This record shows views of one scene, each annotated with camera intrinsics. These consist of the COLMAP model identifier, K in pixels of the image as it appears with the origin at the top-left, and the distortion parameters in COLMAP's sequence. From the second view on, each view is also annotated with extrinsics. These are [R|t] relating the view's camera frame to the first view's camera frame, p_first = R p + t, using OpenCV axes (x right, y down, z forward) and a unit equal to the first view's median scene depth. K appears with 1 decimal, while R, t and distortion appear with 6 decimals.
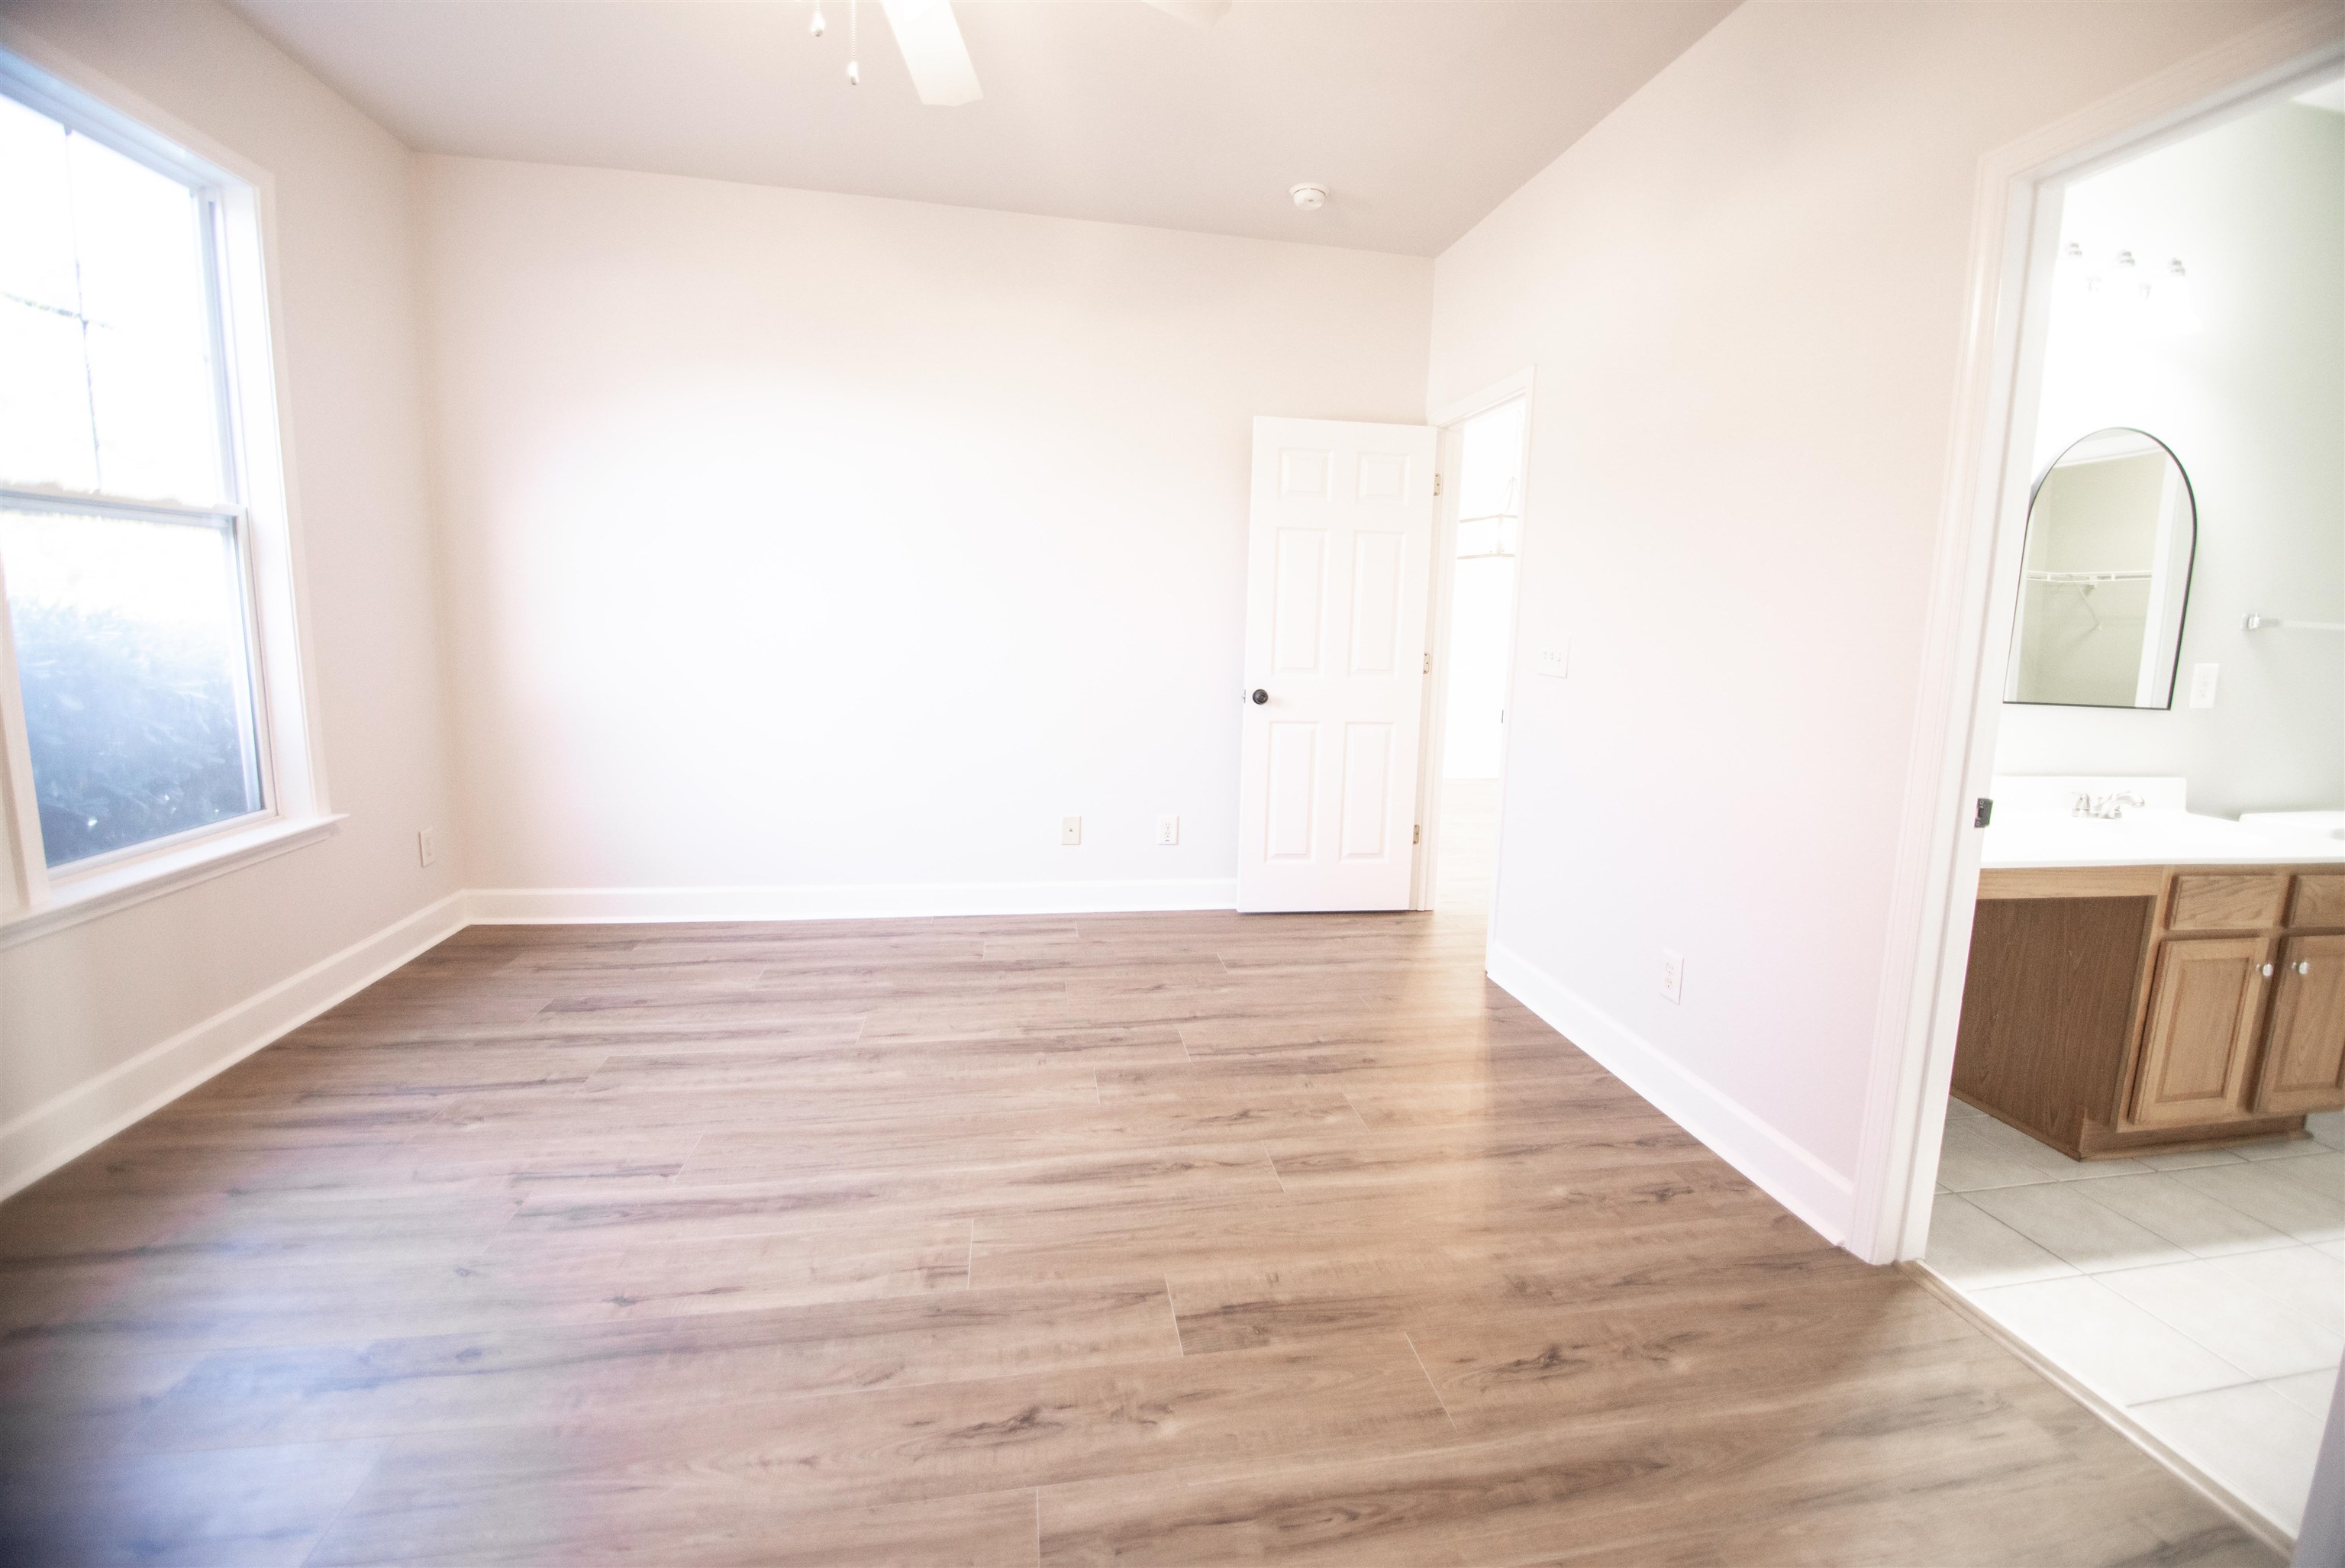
lens RADIAL K [[1008.5, 0, 1186.6], [0, 1008.5, 767.2], [0, 0, 1]] dist [-0.009024, -0.006707]
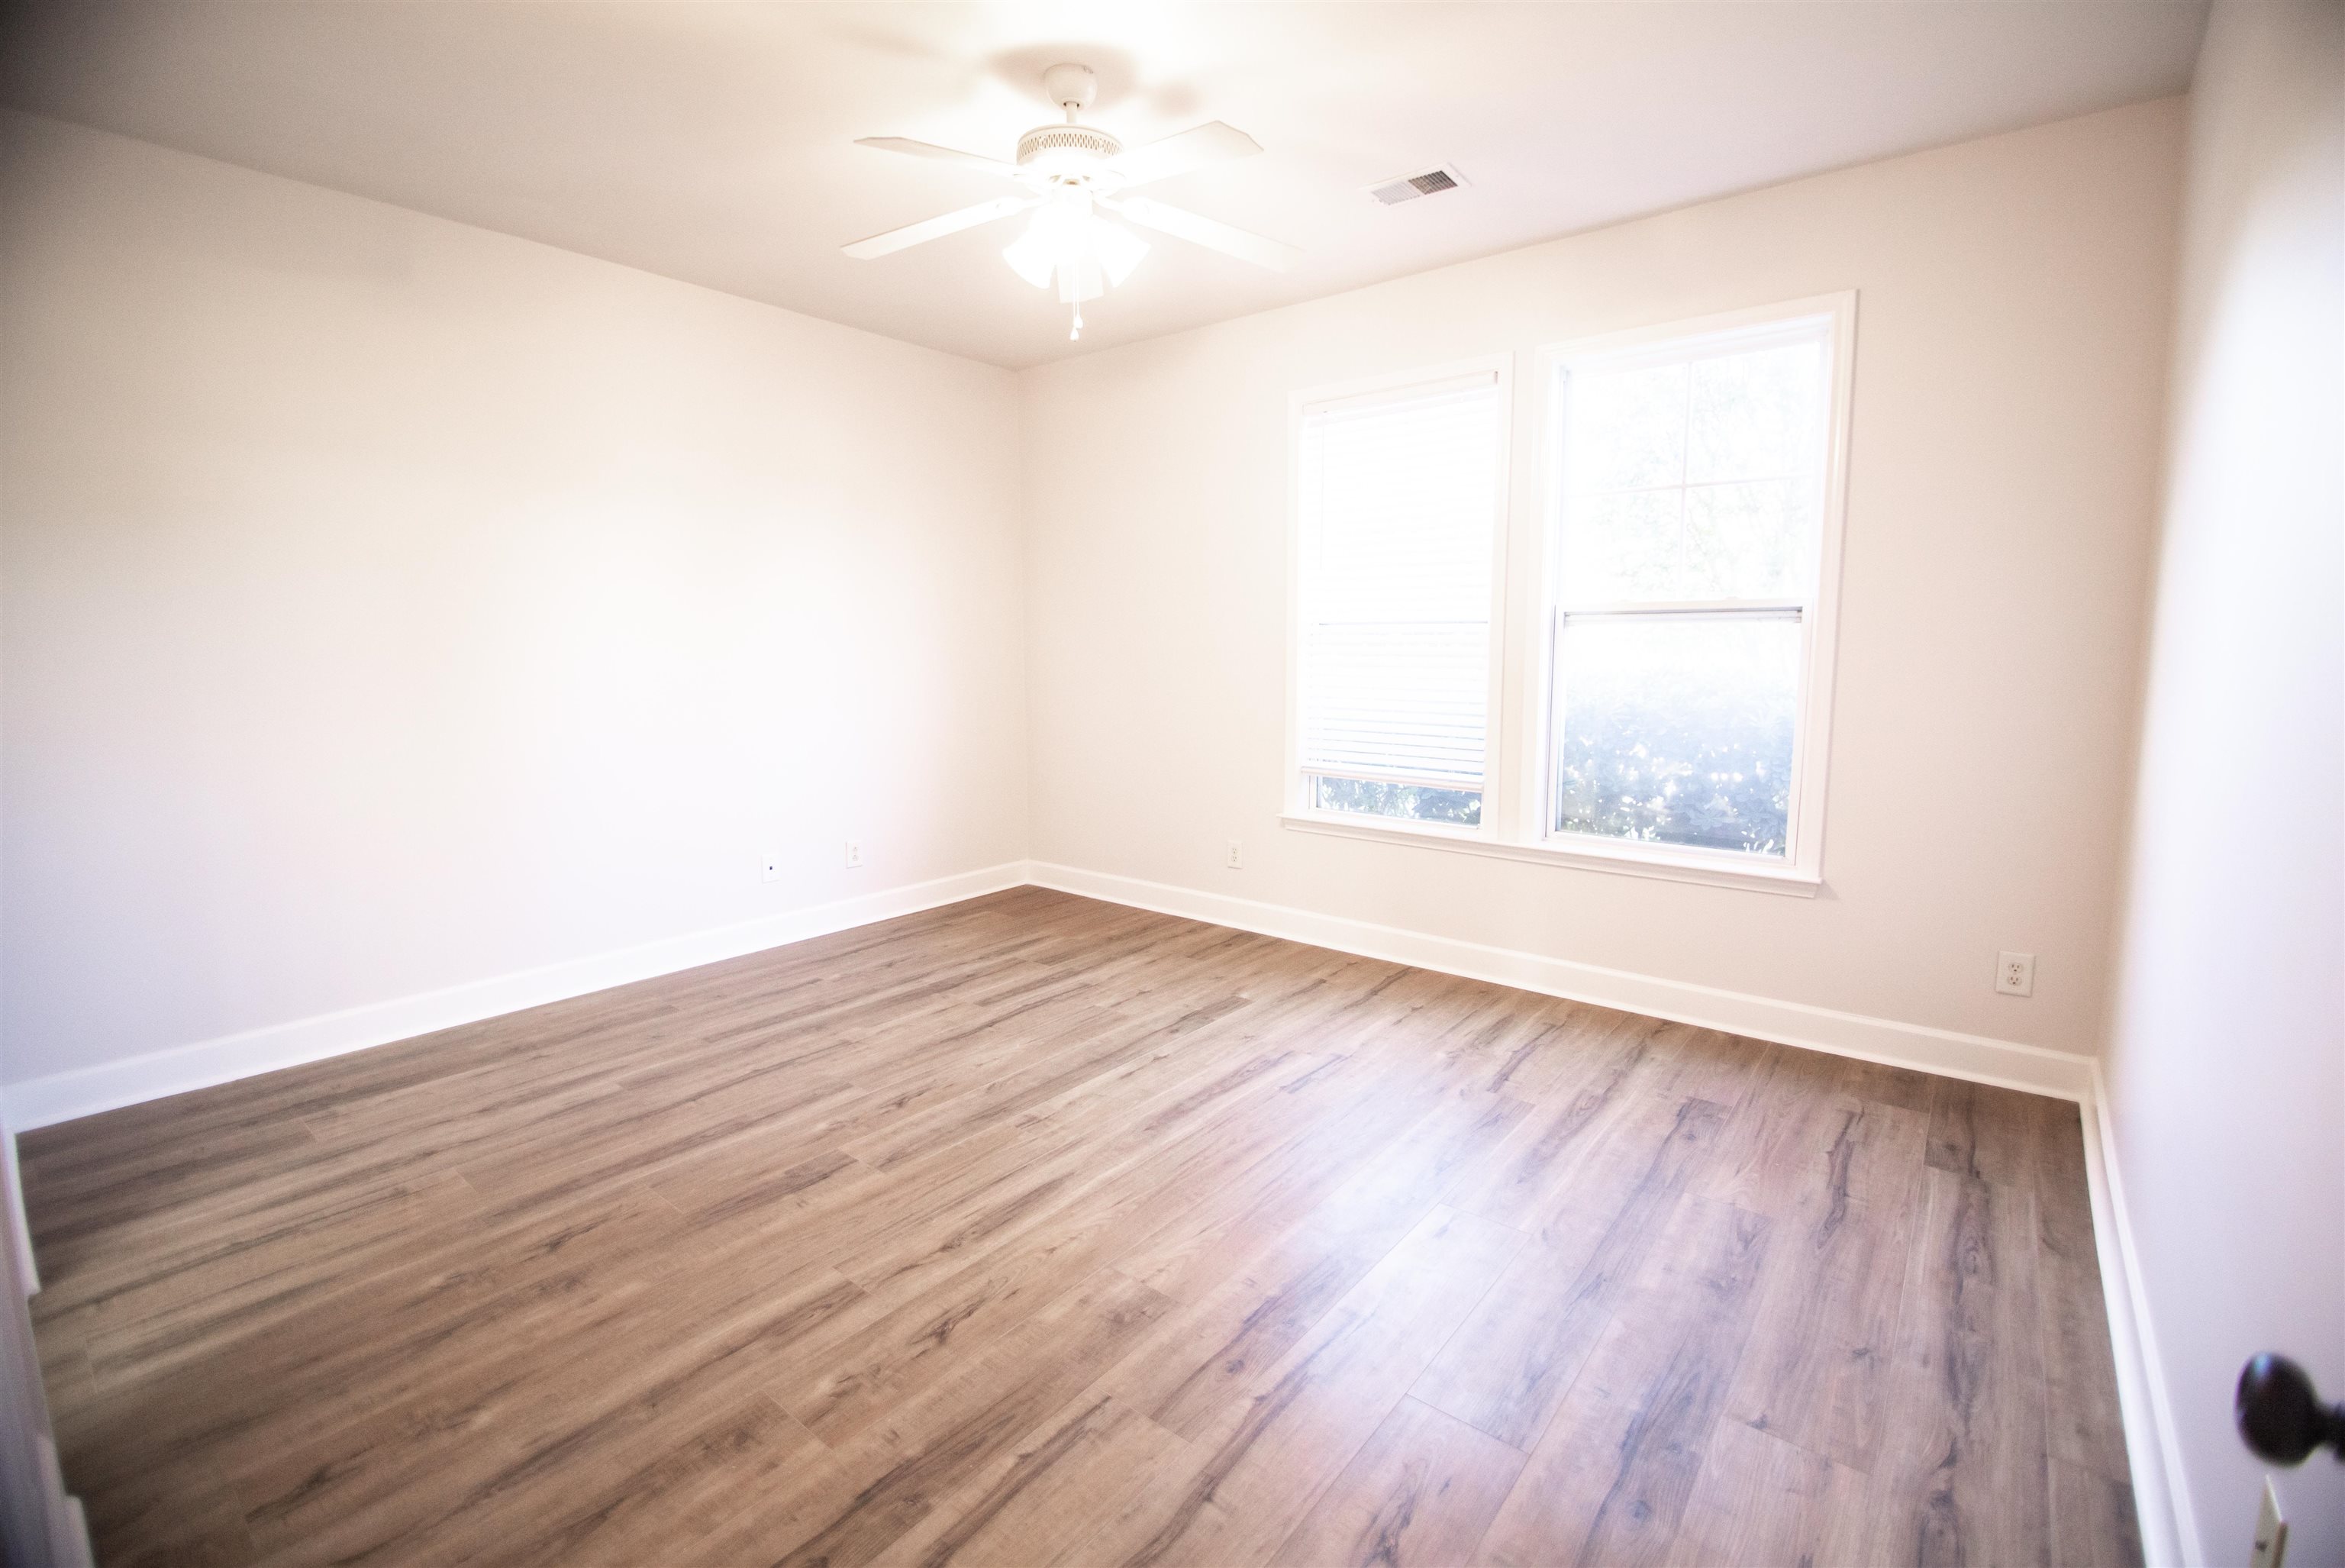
lens RADIAL K [[1008.5, 0, 1184.1], [0, 1008.5, 779.6], [0, 0, 1]] dist [-0.009024, -0.006707]
pose [[-0.749053, 0.053711, -0.660329, 0.431239], [-0.118822, 0.969655, 0.213658, -0.255522], [0.651768, 0.238503, -0.719941, 1.717934]]
